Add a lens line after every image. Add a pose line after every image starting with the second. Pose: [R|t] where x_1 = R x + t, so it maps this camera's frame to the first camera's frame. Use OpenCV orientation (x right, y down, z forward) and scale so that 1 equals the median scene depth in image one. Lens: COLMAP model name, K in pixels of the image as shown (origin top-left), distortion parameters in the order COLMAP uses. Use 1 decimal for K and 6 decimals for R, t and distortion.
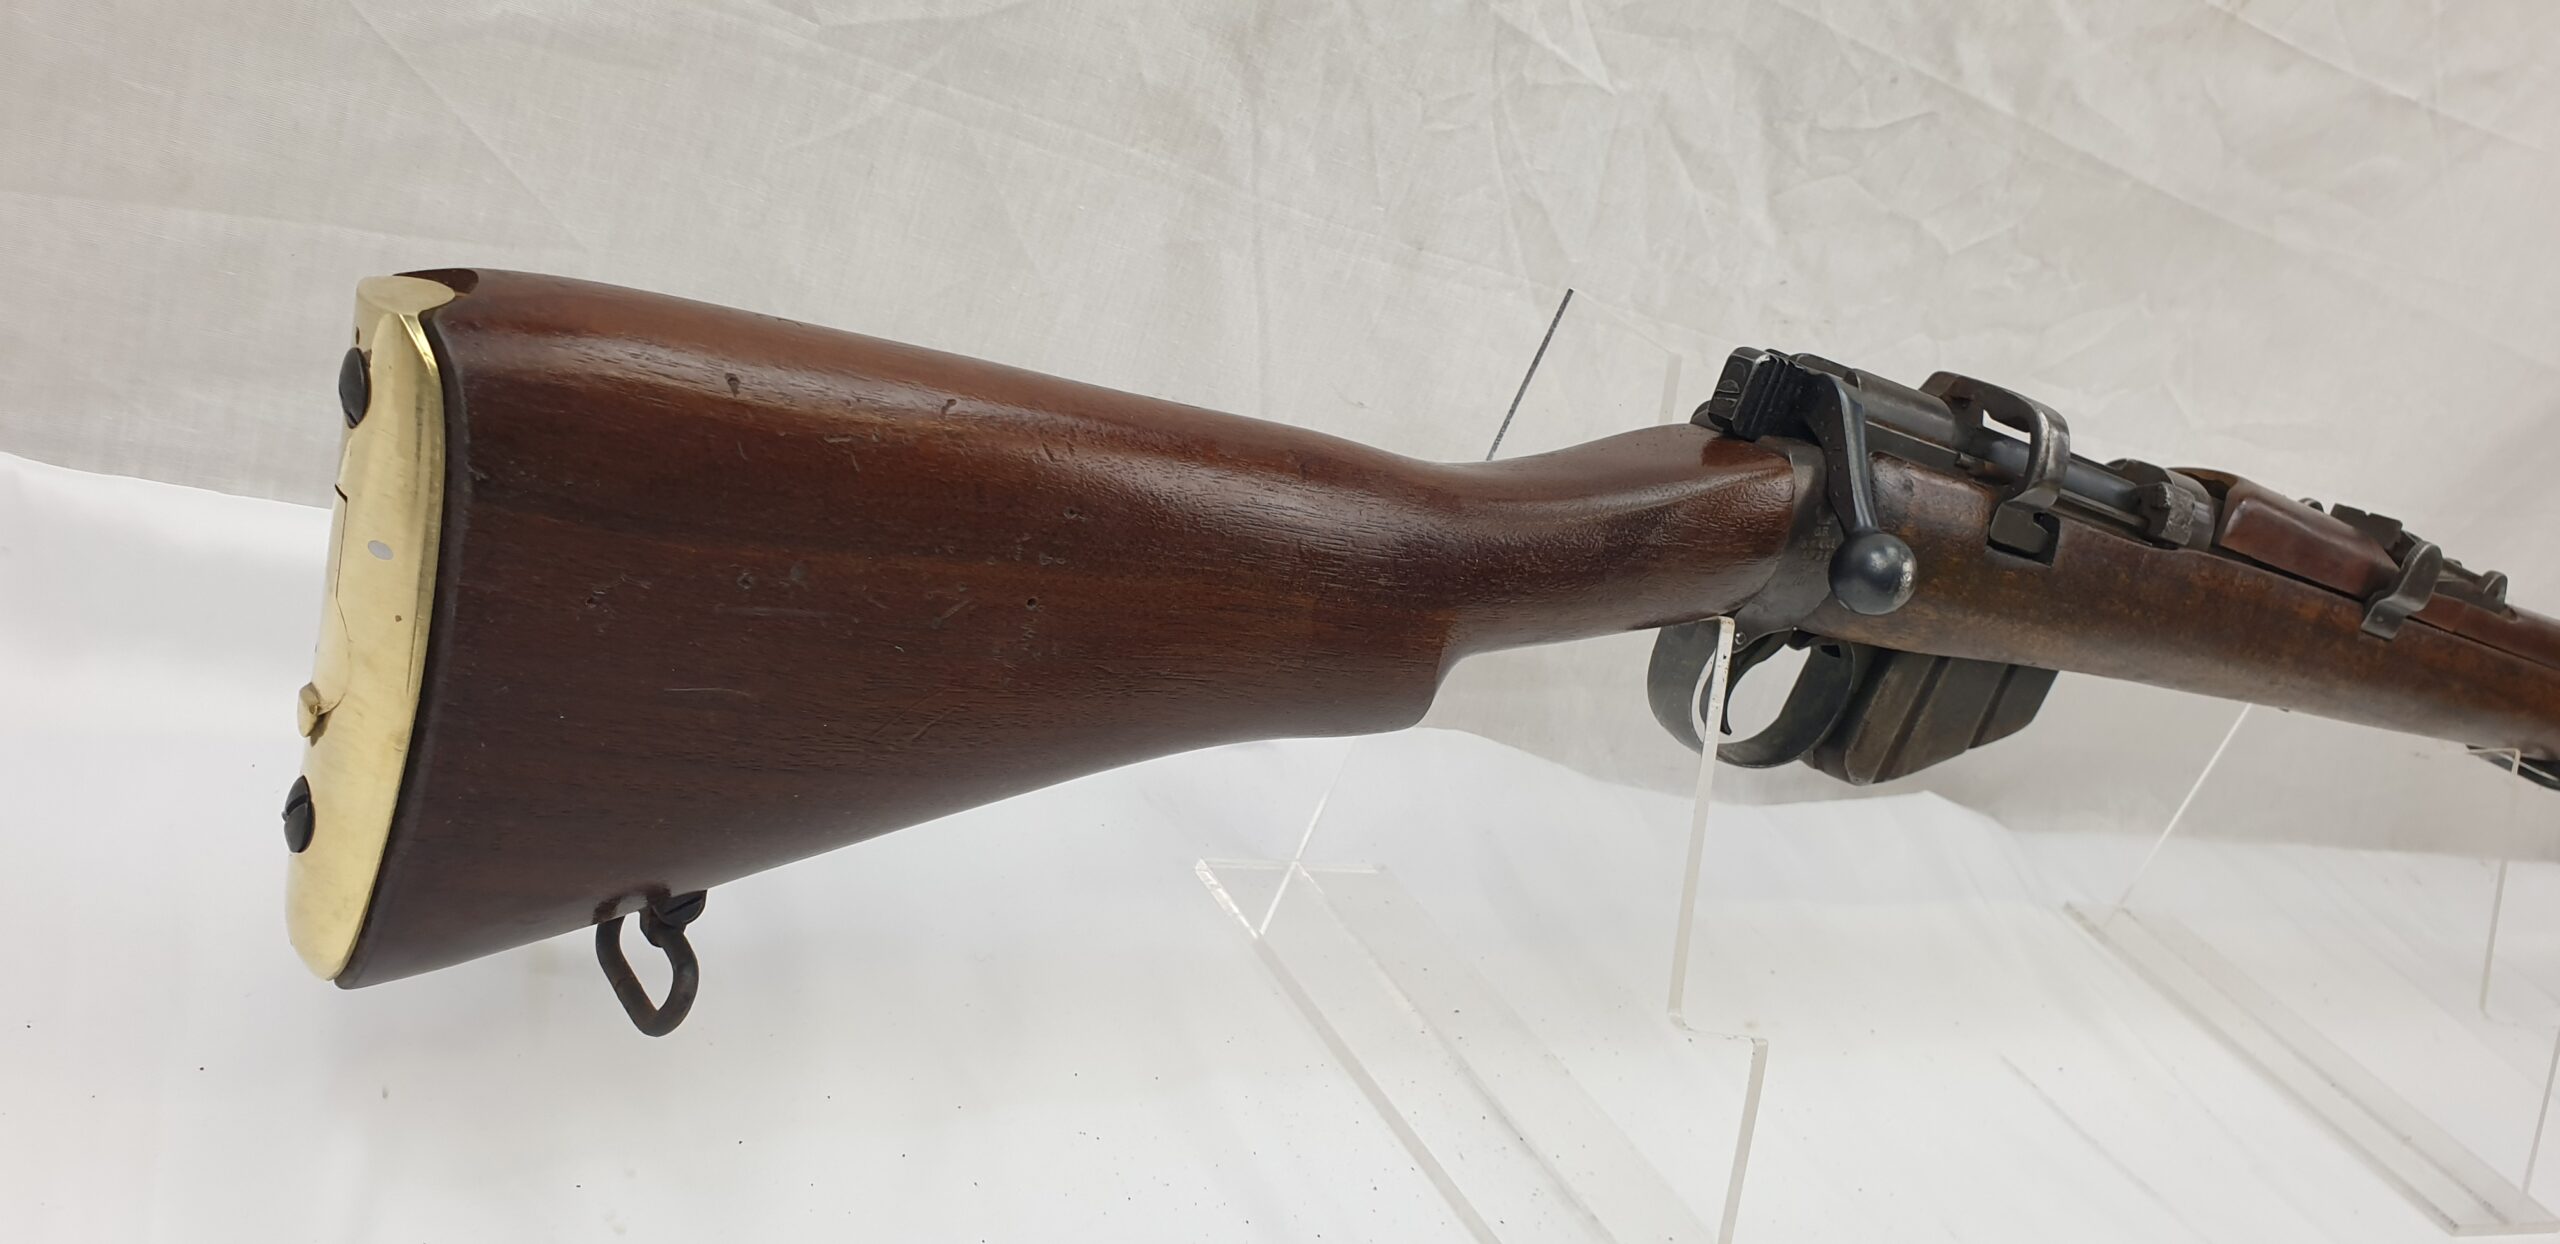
lens RADIAL K [[2042.3, 0, 1244.0], [0, 2042.3, 660.4], [0, 0, 1]] dist [0.015146, -0.044198]
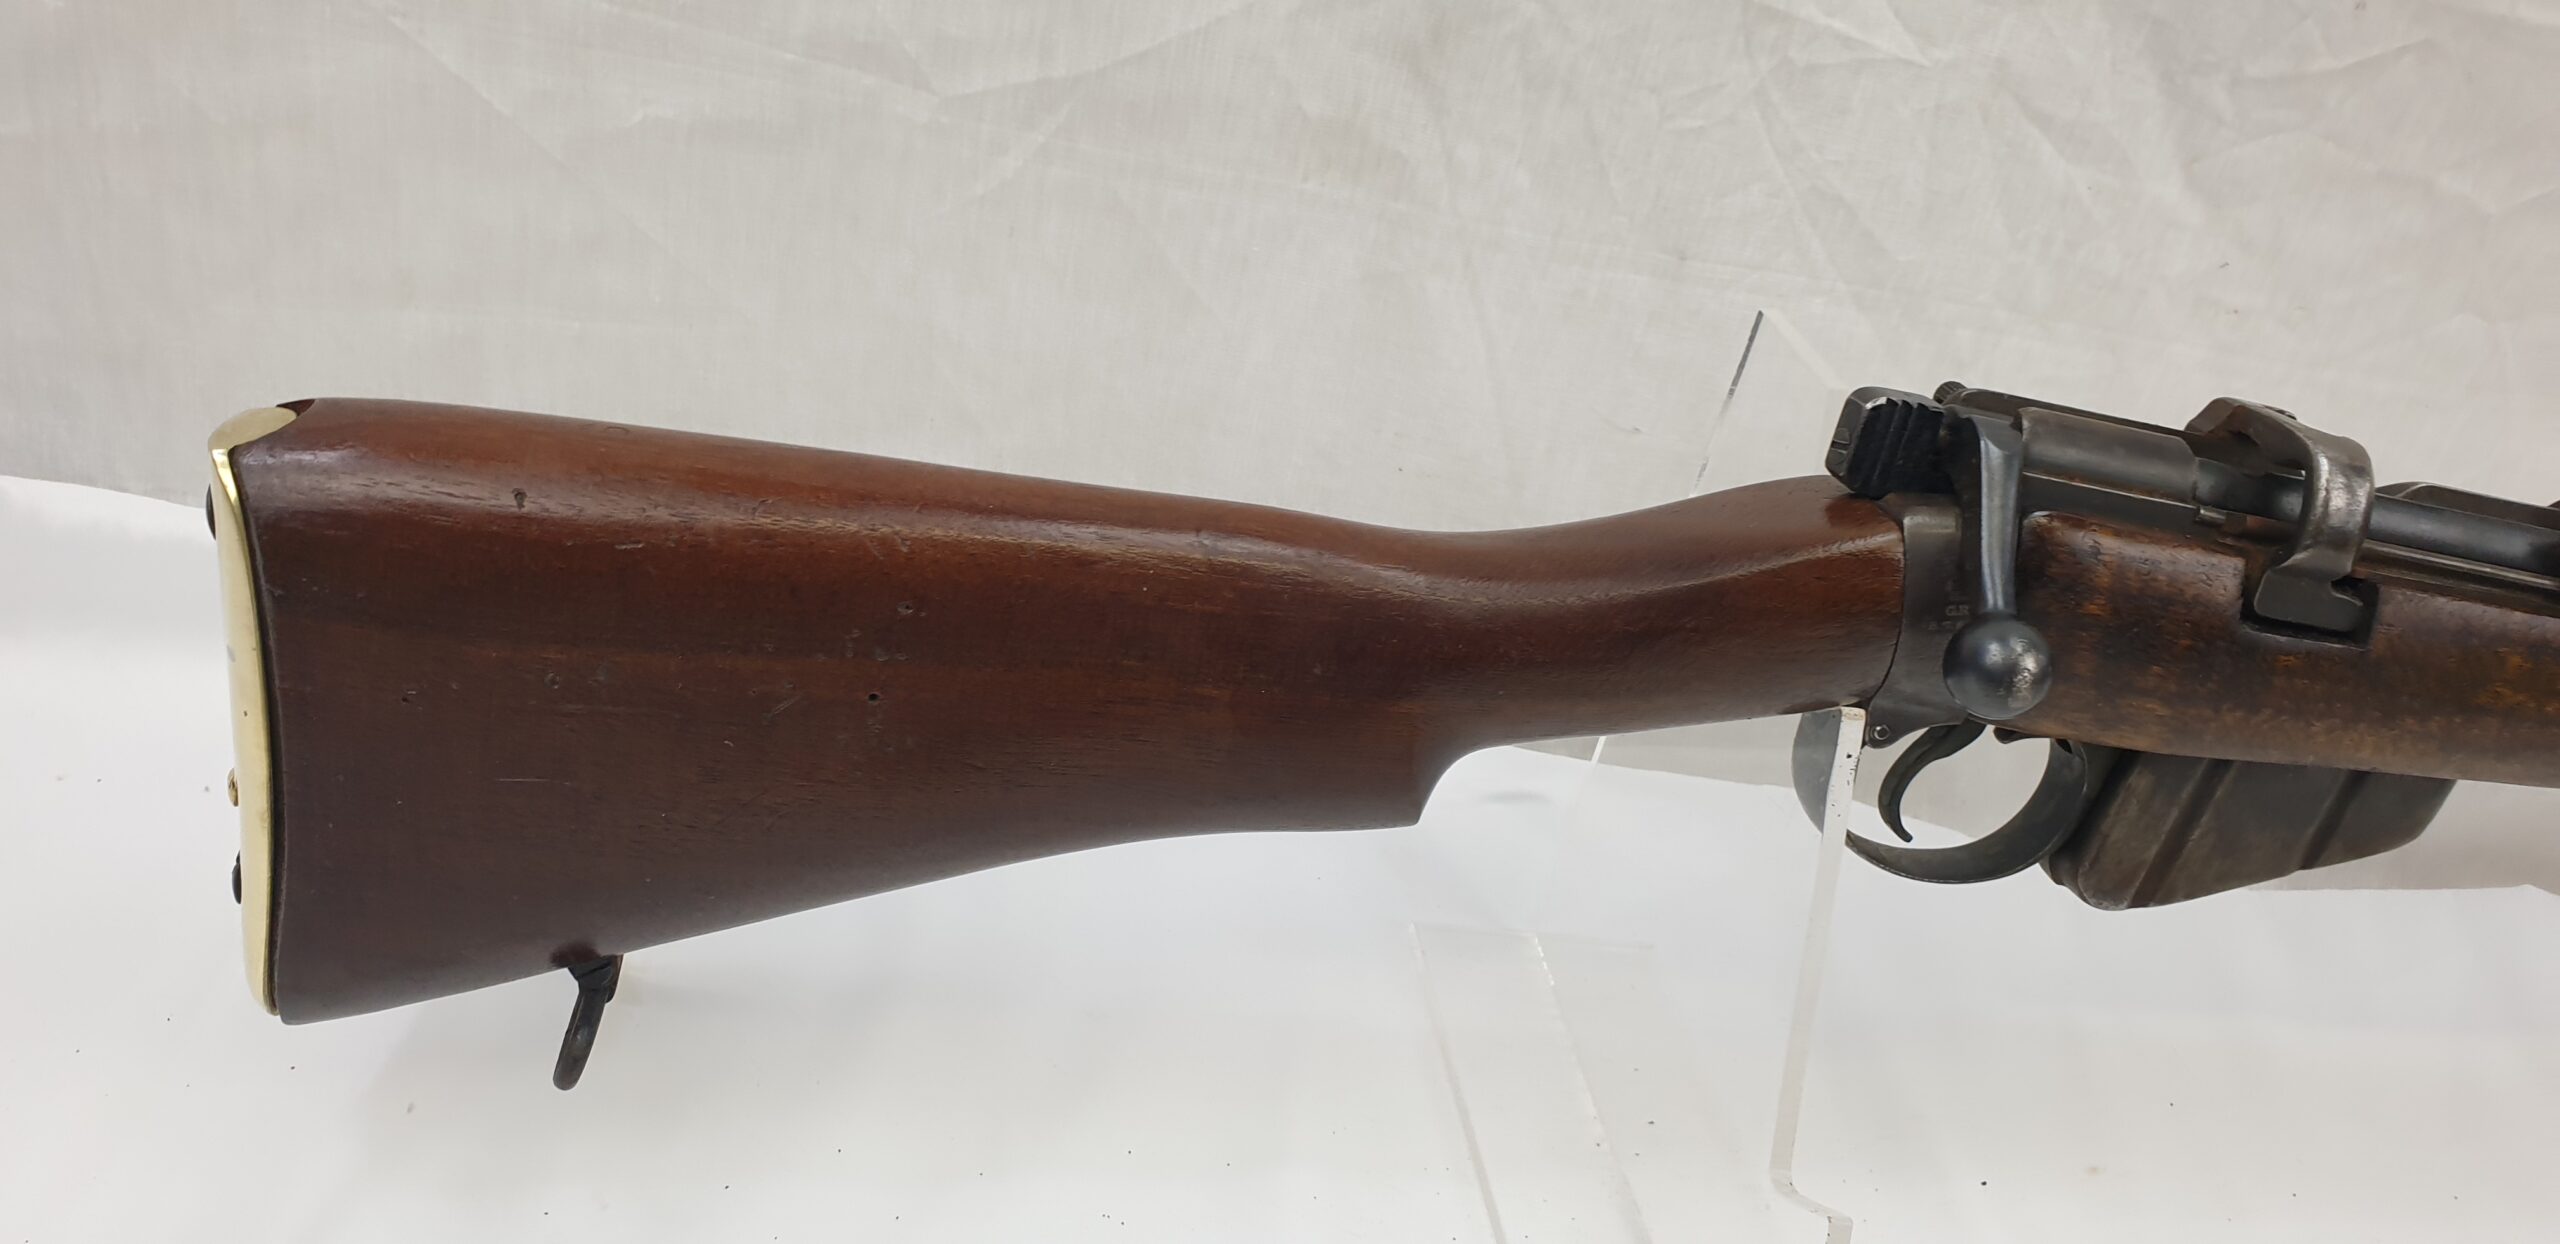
lens RADIAL K [[2042.3, 0, 1211.9], [0, 2042.3, 626.5], [0, 0, 1]] dist [0.015146, -0.044198]
pose [[0.906072, 0.023611, -0.422464, 0.329714], [-0.020576, 0.999719, 0.011744, -0.055456], [0.422623, -0.001948, 0.906303, 0.118511]]
